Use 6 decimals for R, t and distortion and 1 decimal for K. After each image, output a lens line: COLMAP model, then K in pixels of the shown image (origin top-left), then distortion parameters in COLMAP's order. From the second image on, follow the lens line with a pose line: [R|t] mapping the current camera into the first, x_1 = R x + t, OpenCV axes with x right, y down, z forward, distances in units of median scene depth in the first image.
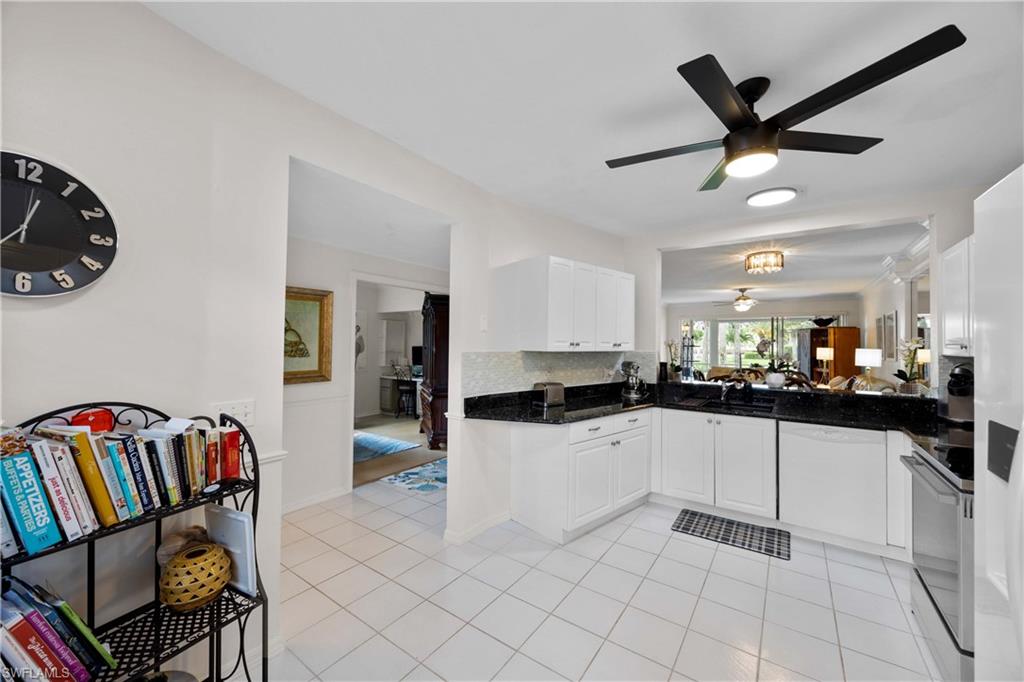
lens RADIAL K [[391.4, 0, 512.0], [0, 391.4, 341.0], [0, 0, 1]] dist [-0.000191, -0.000002]
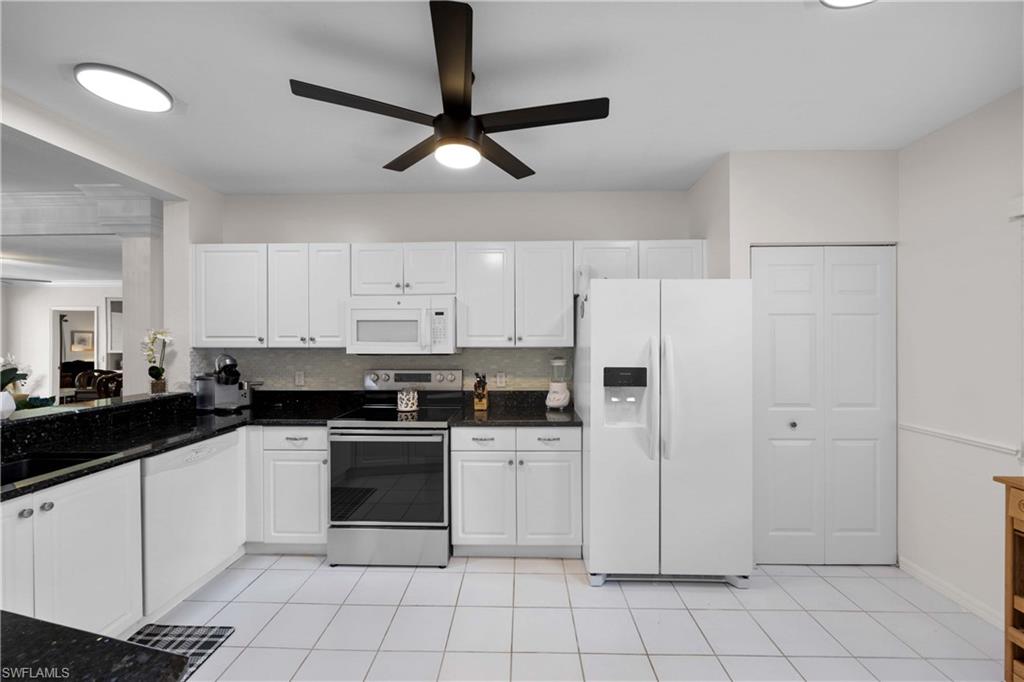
lens RADIAL K [[401.7, 0, 512.0], [0, 401.7, 341.0], [0, 0, 1]] dist [-0.000223, 0.000100]
pose [[-0.566024, -0.010801, 0.824318, -0.188118], [-0.009922, 0.999931, 0.006290, 0.005025], [-0.824329, -0.004618, -0.566092, 0.906055]]
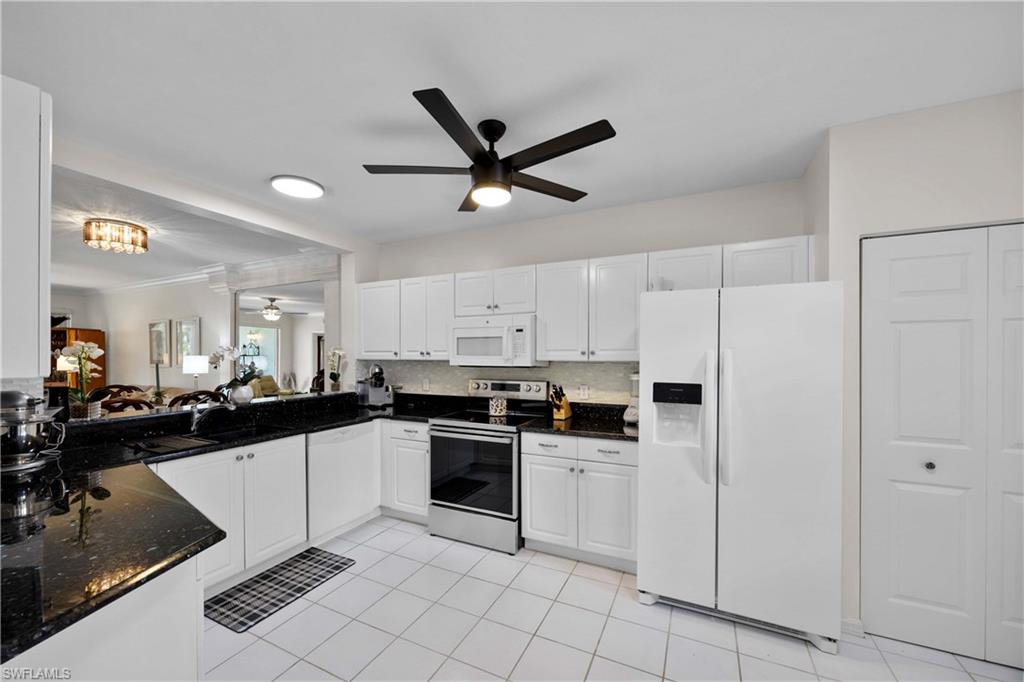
lens RADIAL K [[397.0, 0, 512.4], [0, 397.0, 356.8], [0, 0, 1]] dist [-0.000004, -0.000020]
pose [[-0.174023, -0.016621, 0.984601, -0.343131], [-0.008358, 0.999846, 0.015401, 0.001419], [-0.984706, -0.005549, -0.174135, 0.706057]]
